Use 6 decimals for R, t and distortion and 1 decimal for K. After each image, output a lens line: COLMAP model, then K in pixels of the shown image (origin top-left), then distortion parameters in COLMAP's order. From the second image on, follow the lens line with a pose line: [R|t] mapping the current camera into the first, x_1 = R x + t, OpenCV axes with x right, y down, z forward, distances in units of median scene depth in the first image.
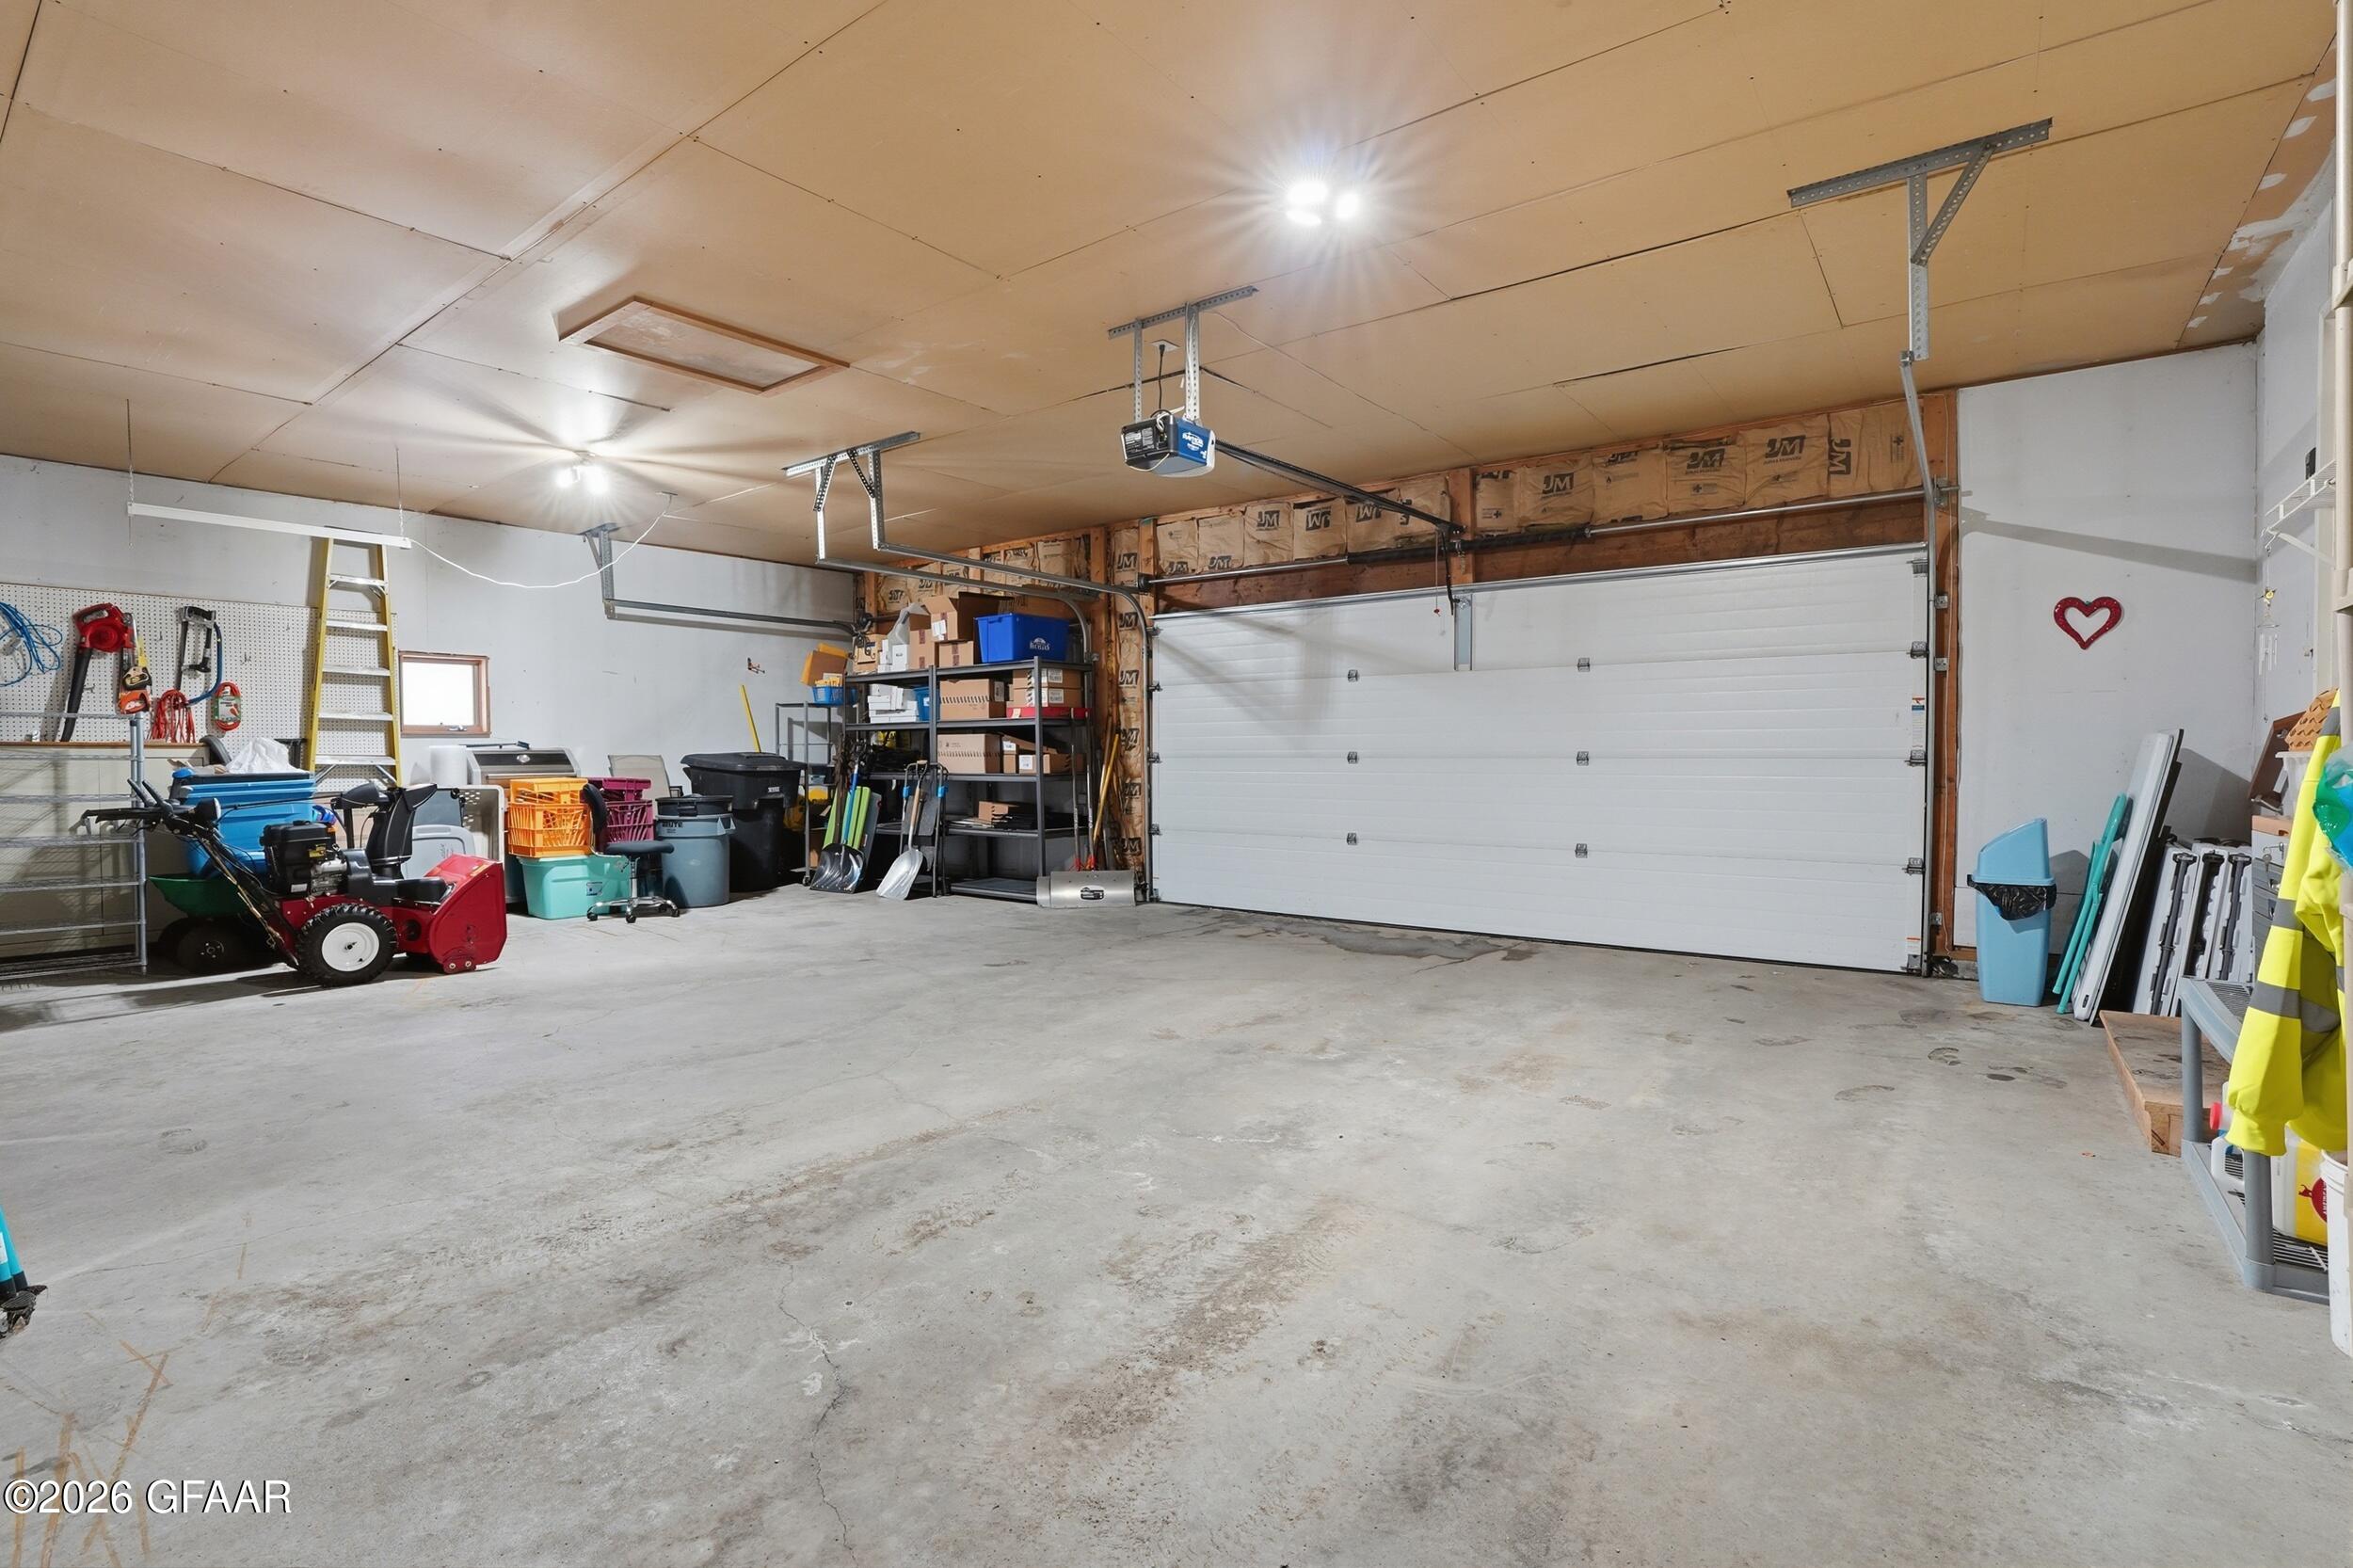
lens RADIAL K [[1105.8, 0, 1163.5], [0, 1105.8, 799.4], [0, 0, 1]] dist [-0.054219, 0.016248]
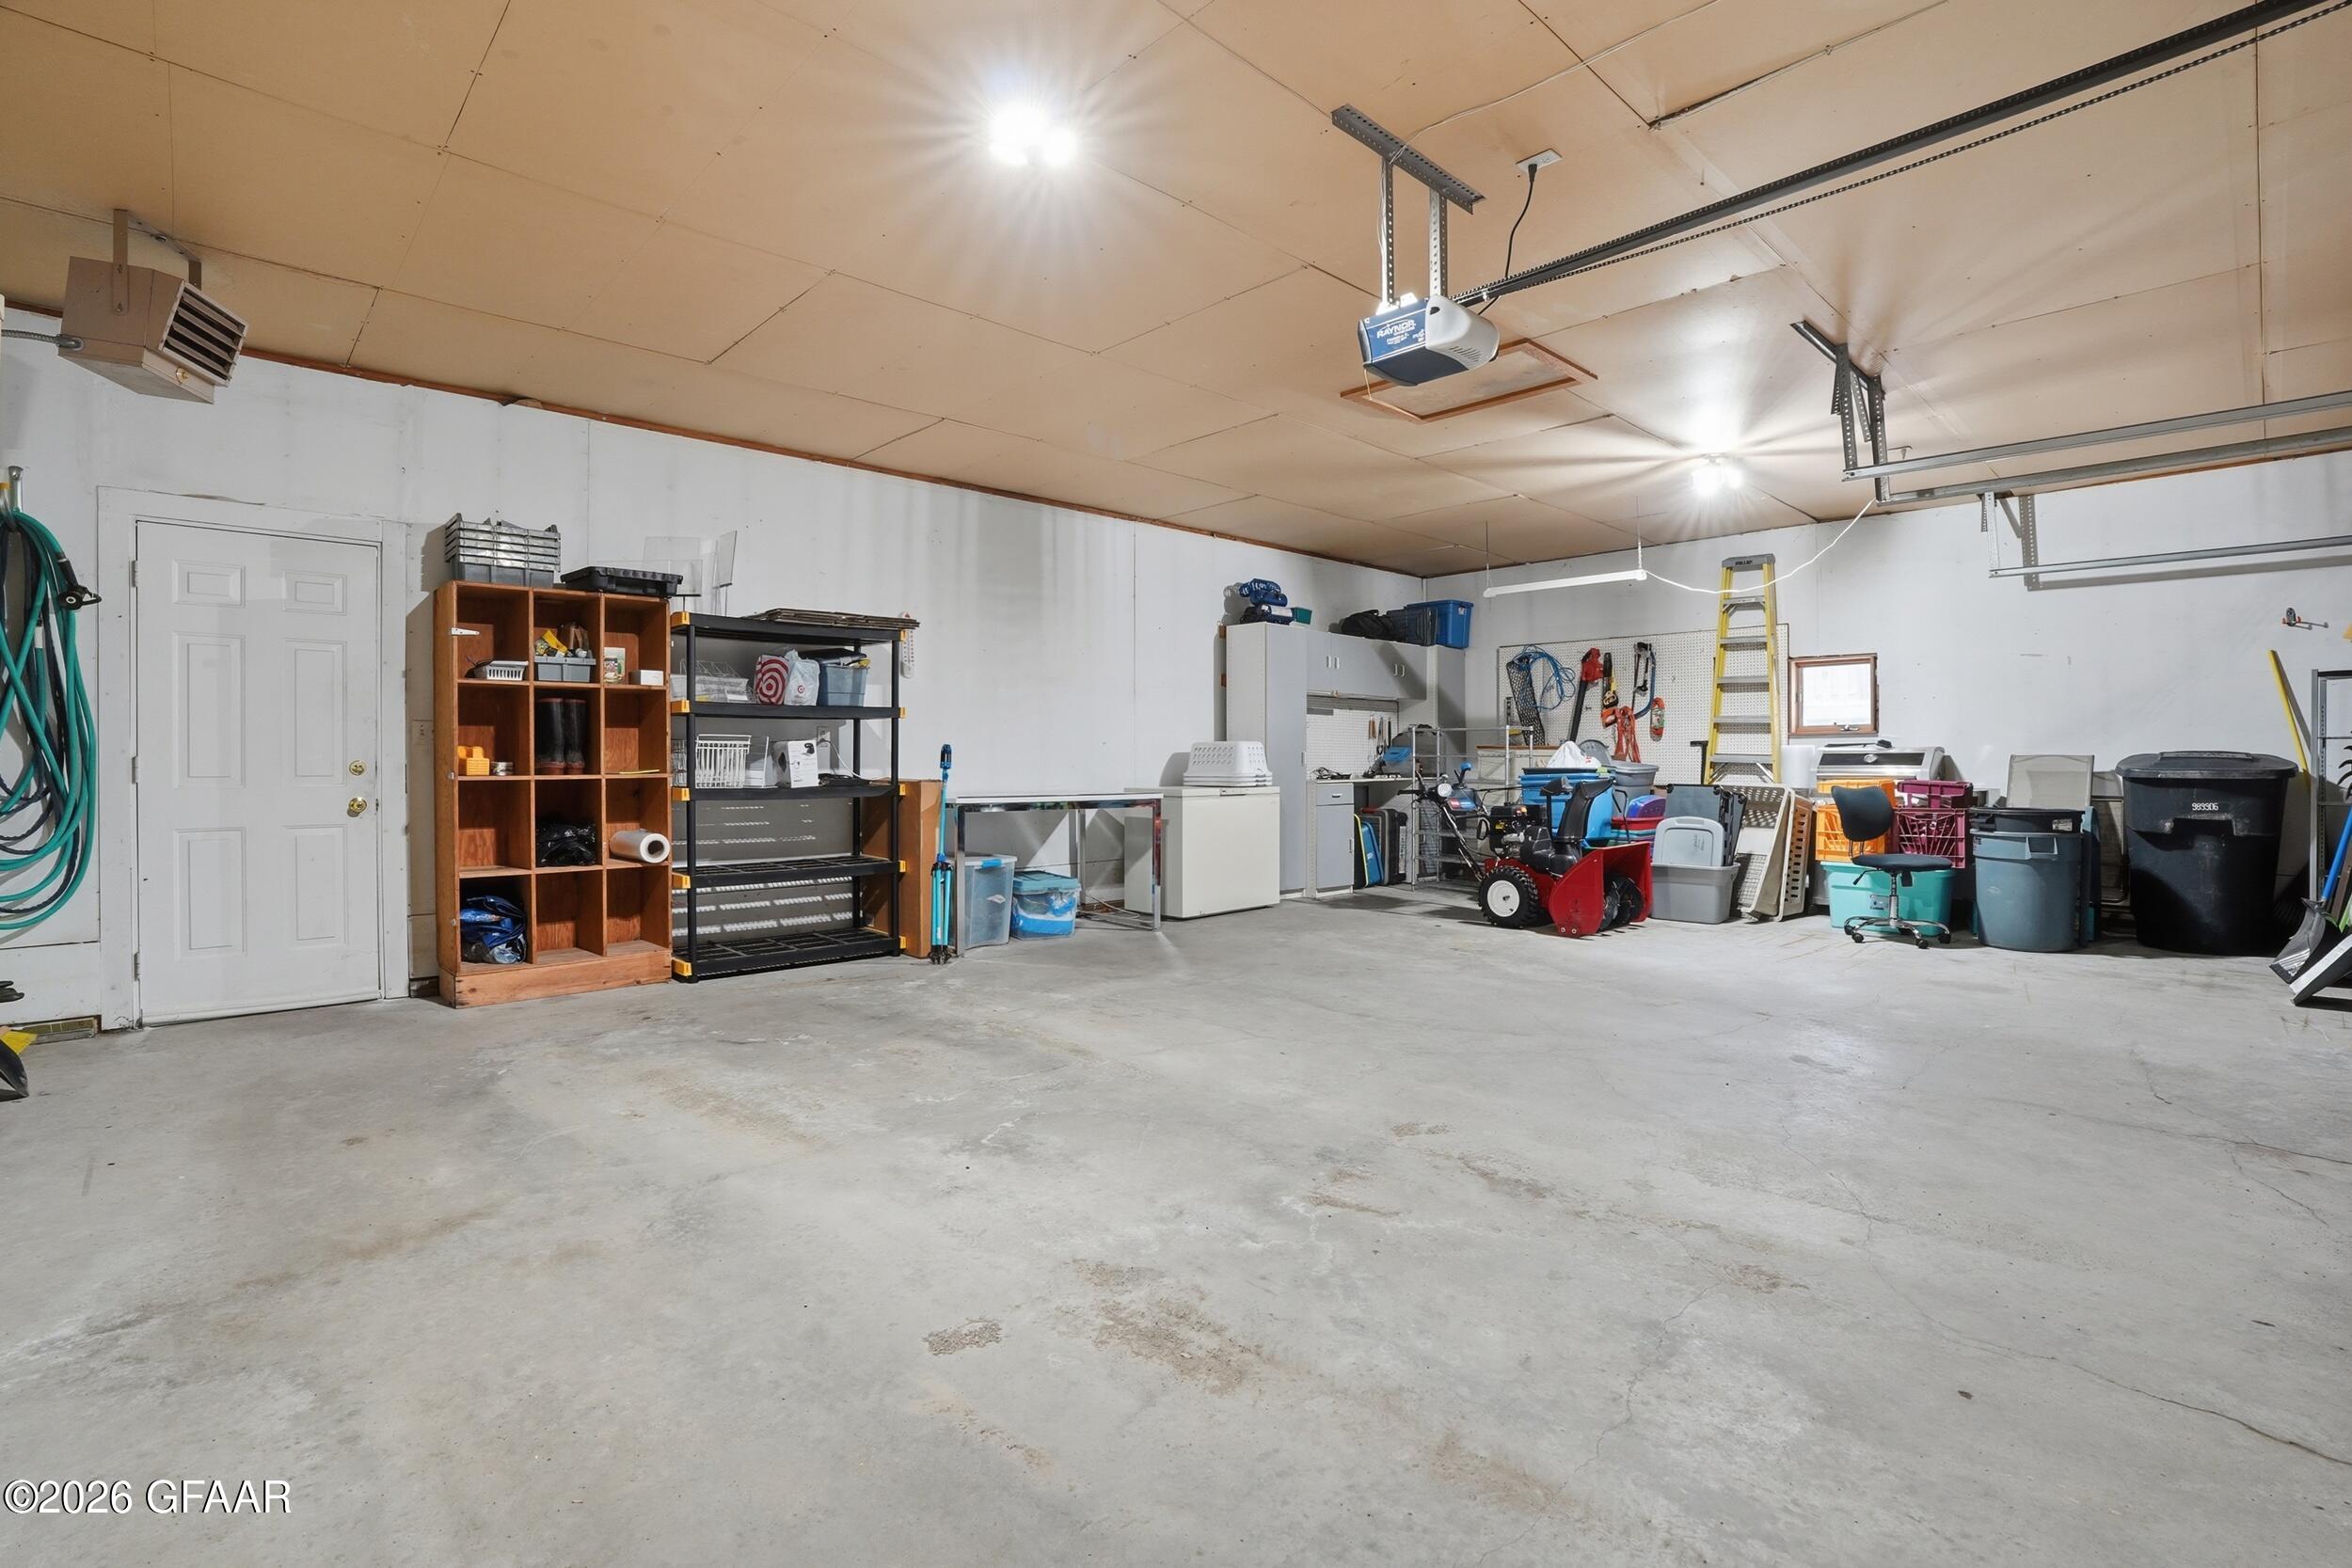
lens RADIAL K [[1105.3, 0, 1185.6], [0, 1105.3, 766.2], [0, 0, 1]] dist [-0.054219, 0.016248]
pose [[-0.162149, 0.006215, -0.986747, 1.051907], [-0.037385, 0.999224, 0.012437, -0.047349], [0.986058, 0.038906, -0.161790, 1.337834]]
